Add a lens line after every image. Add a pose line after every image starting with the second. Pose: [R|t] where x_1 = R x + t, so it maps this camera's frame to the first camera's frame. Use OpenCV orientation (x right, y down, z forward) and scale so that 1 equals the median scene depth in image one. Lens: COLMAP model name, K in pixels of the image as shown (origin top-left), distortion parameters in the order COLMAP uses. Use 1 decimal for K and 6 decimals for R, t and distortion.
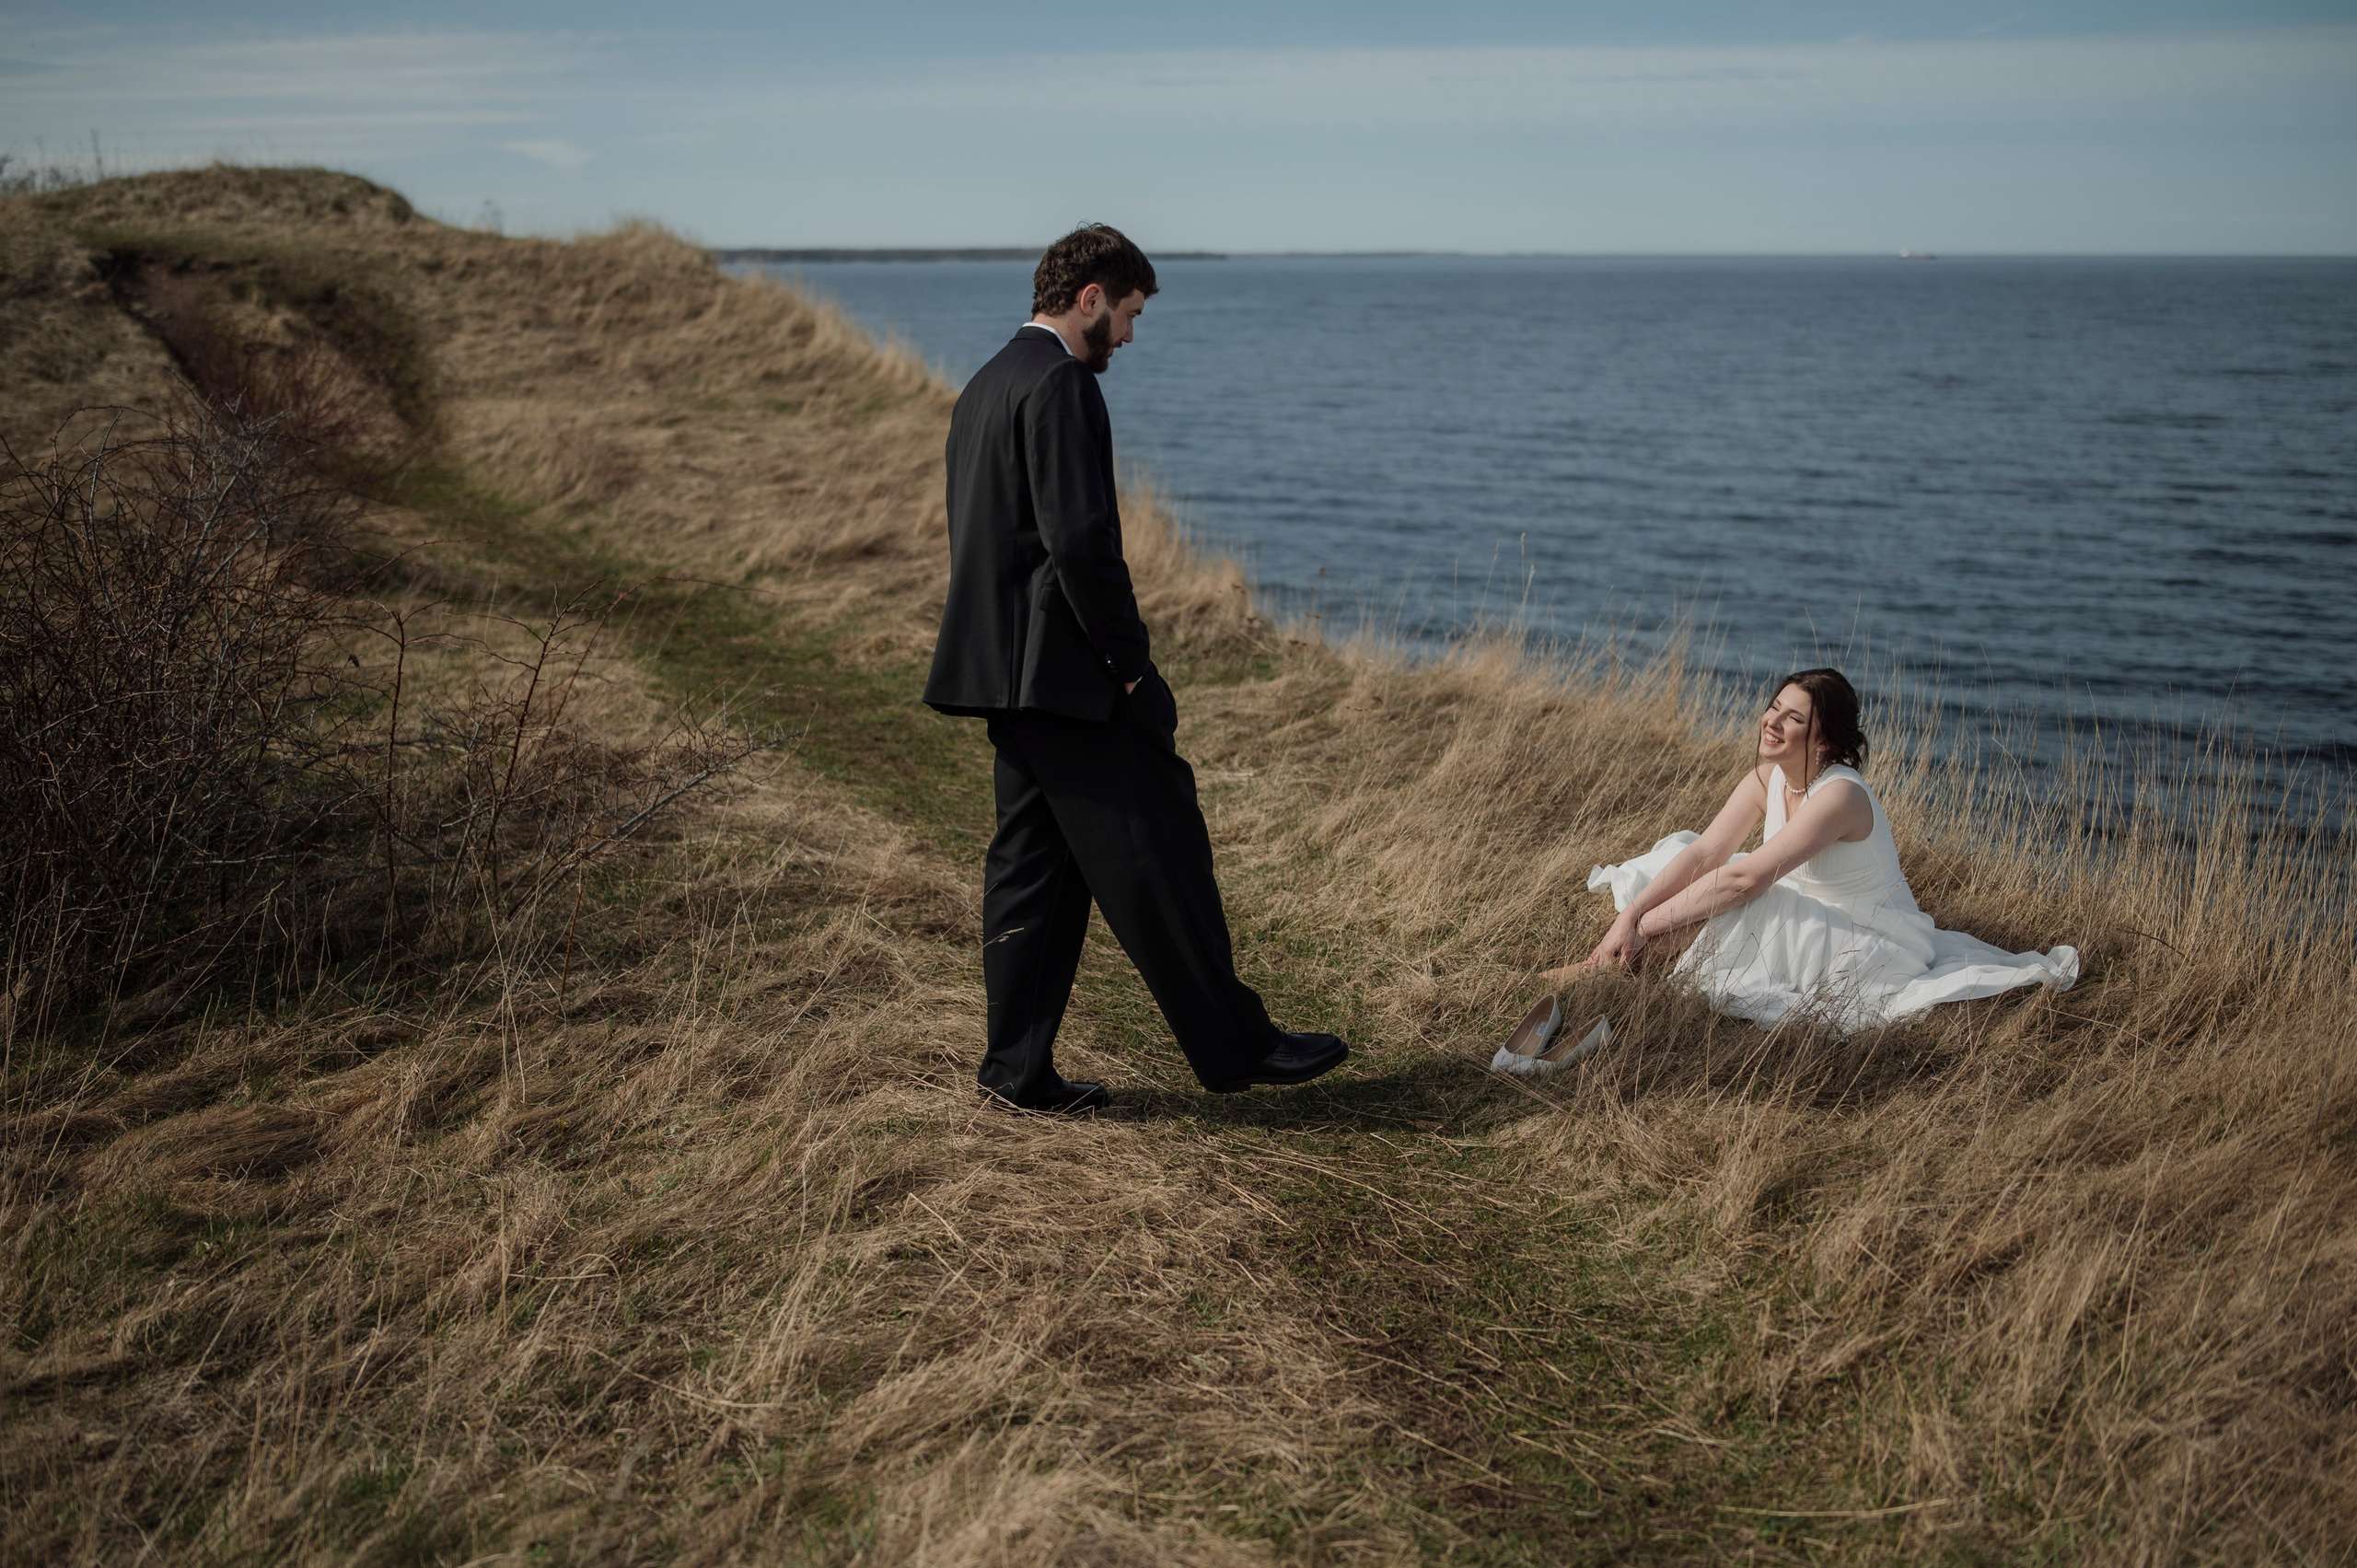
lens RADIAL K [[2420.2, 0, 1179.4], [0, 2420.2, 784.0], [0, 0, 1]] dist [-0.027823, 0.000000]
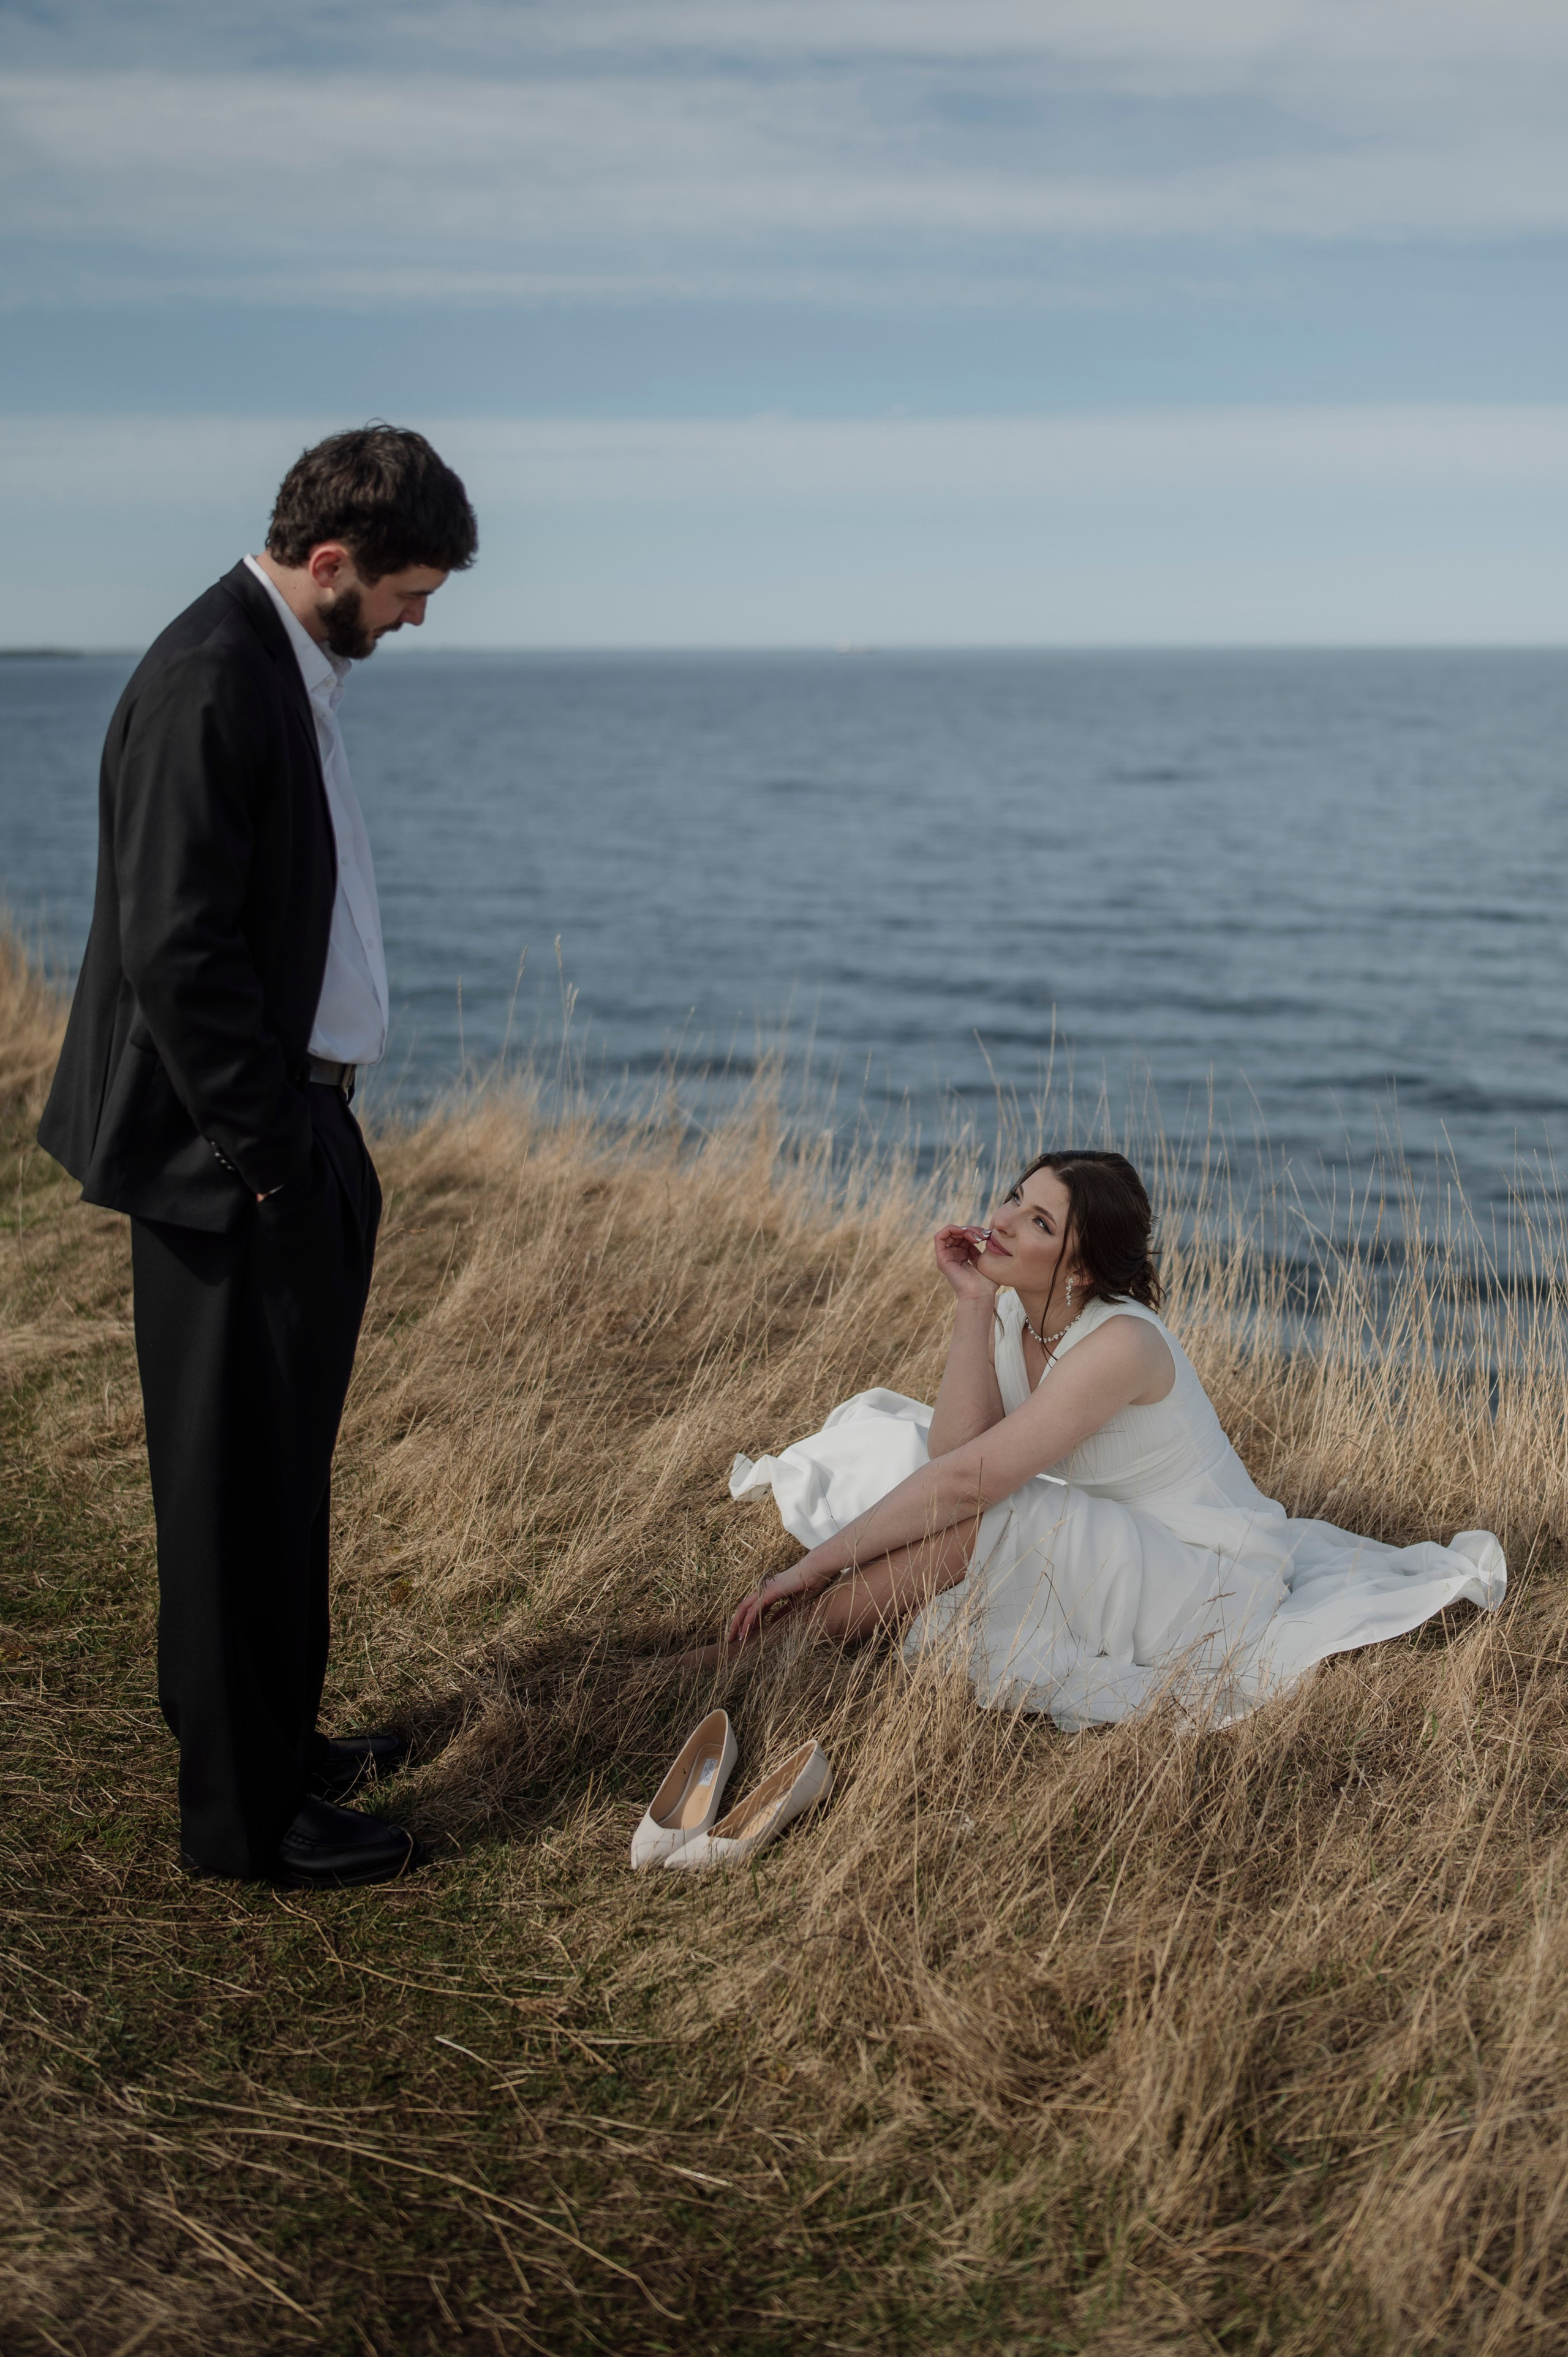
lens RADIAL K [[2420.1, 0, 783.3], [0, 2420.1, 1173.5], [0, 0, 1]] dist [-0.027823, 0.000000]
pose [[0.956689, -0.060343, 0.284789, 0.011944], [0.066088, 0.997758, -0.010598, -0.035891], [-0.283511, 0.028960, 0.958532, 0.458681]]
